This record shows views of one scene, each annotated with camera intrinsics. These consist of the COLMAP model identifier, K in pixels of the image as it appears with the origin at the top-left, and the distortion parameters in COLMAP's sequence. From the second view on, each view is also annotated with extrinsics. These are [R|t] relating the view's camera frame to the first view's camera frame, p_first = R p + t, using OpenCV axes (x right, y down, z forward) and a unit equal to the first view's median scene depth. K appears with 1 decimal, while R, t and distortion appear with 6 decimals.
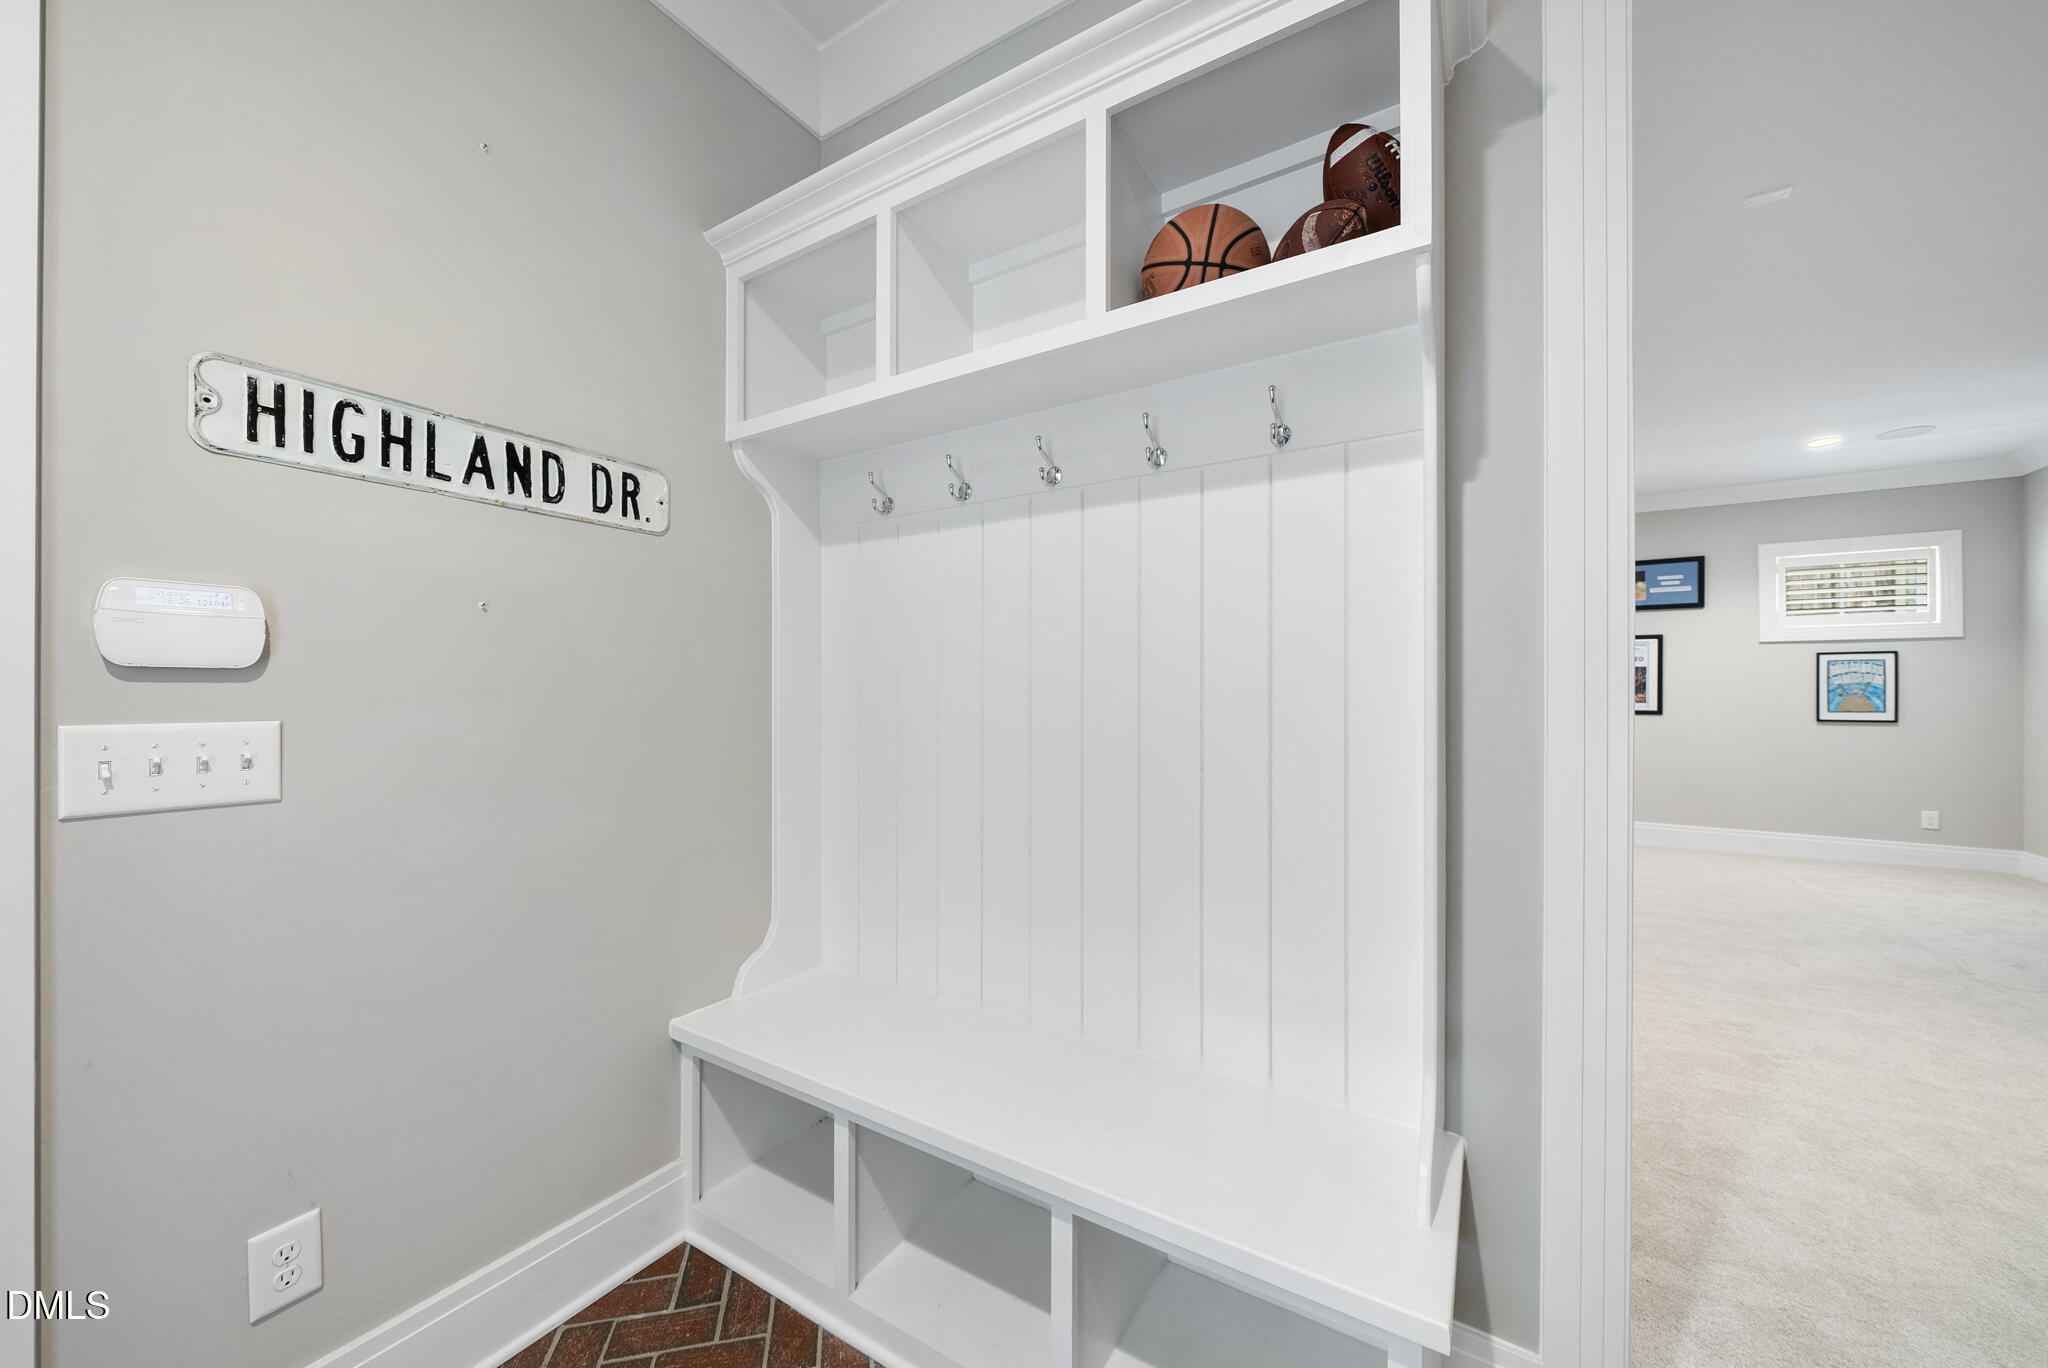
lens RADIAL K [[762.3, 0, 1027.3], [0, 762.3, 692.6], [0, 0, 1]] dist [-0.001013, 0.000008]
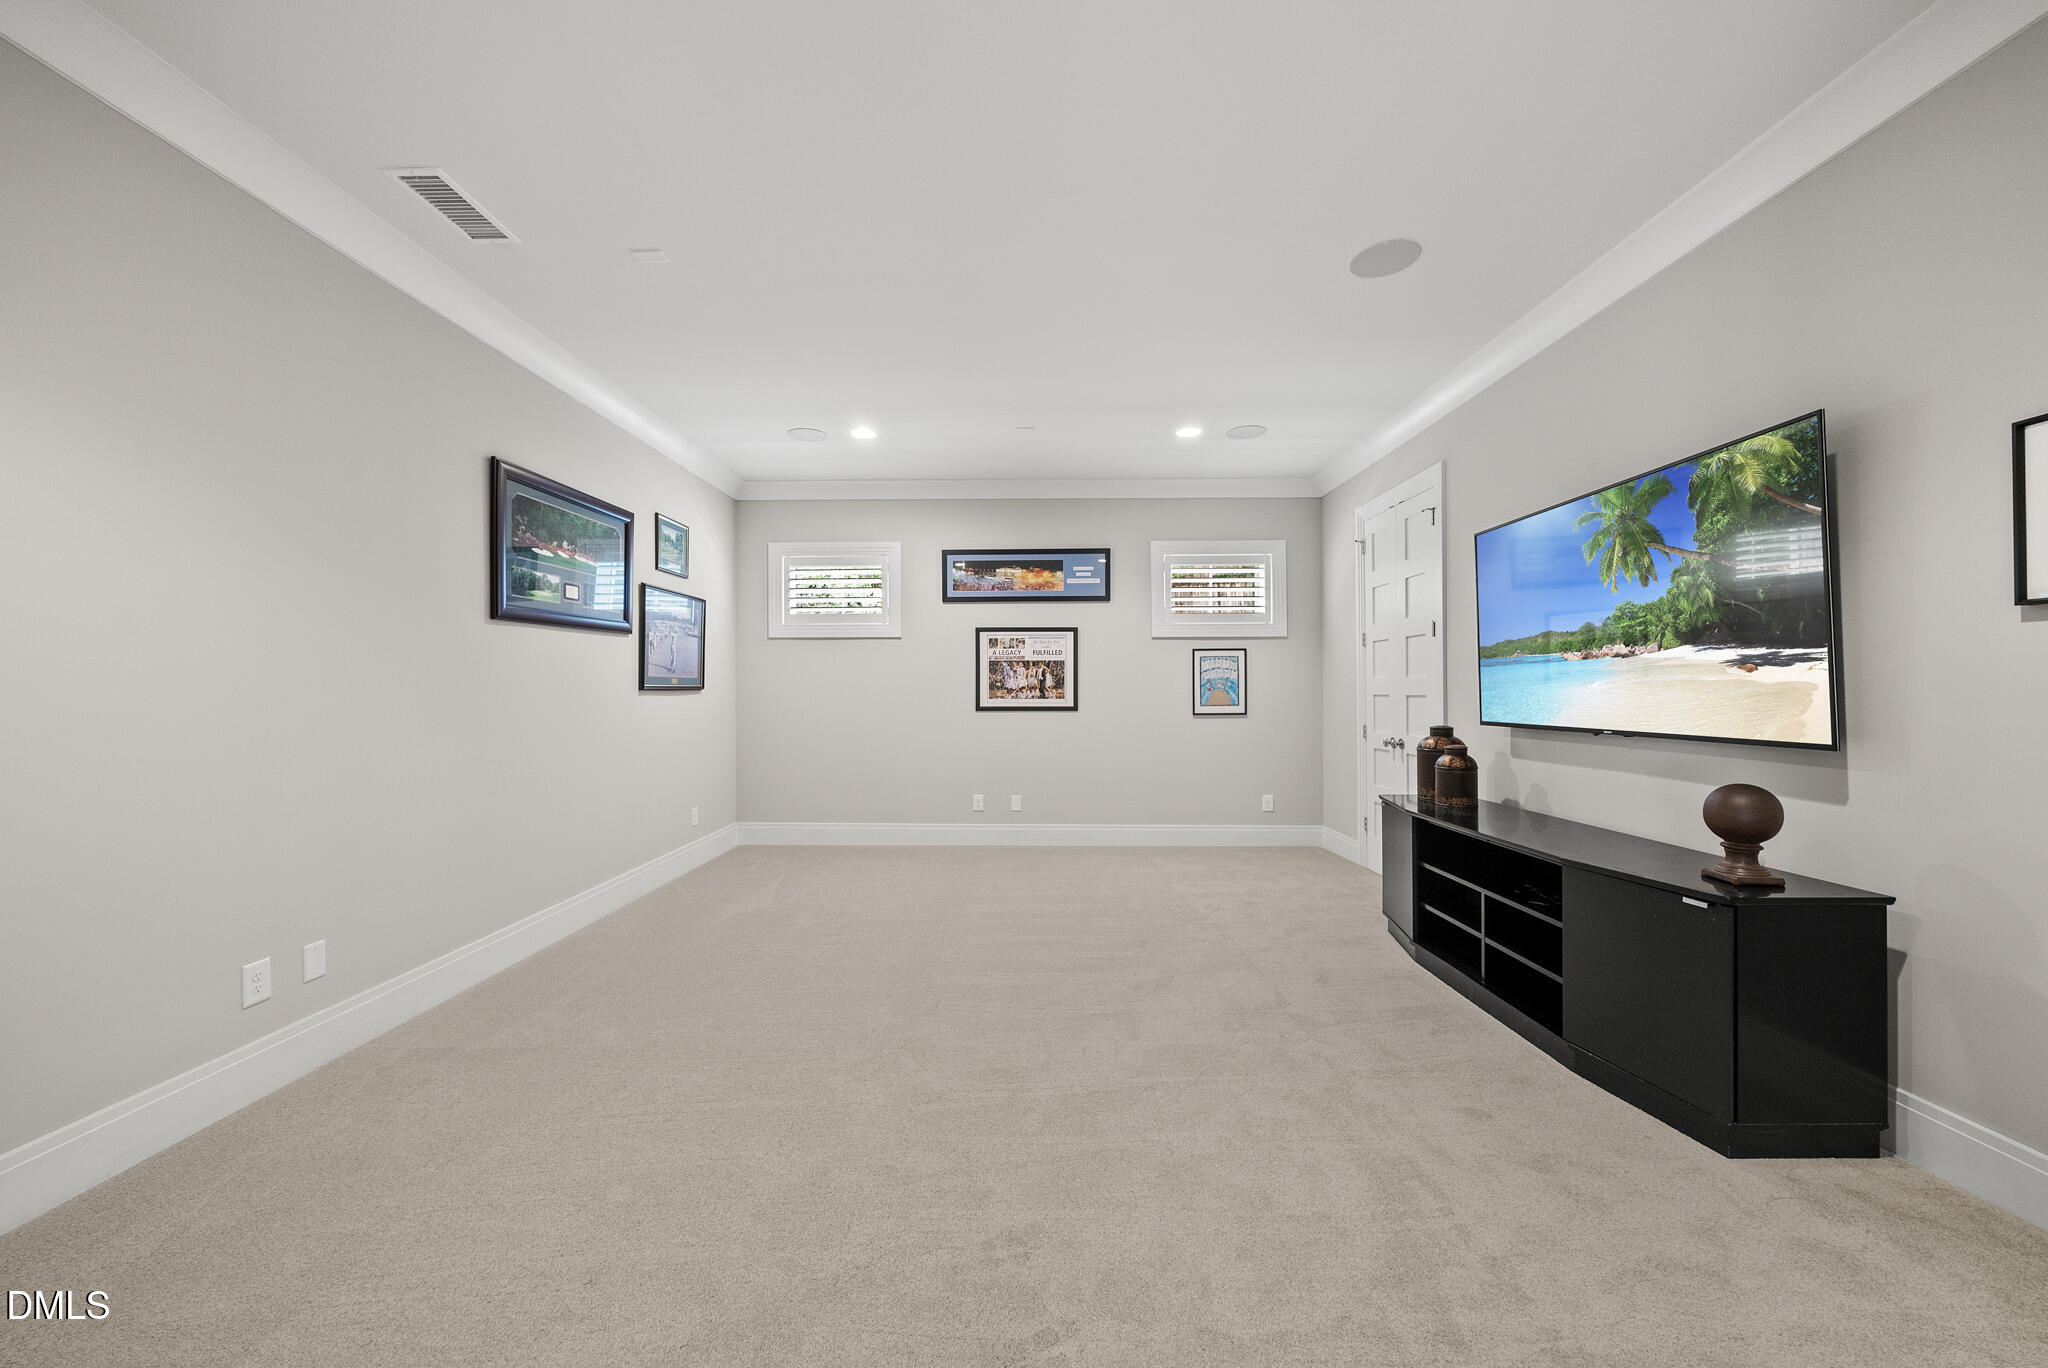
lens RADIAL K [[762.3, 0, 1027.3], [0, 762.3, 692.6], [0, 0, 1]] dist [-0.001013, 0.000008]
pose [[0.852499, -0.007639, 0.522673, 0.309043], [0.005568, 0.999969, 0.005533, 0.000360], [-0.522699, -0.001807, 0.852515, 0.238125]]
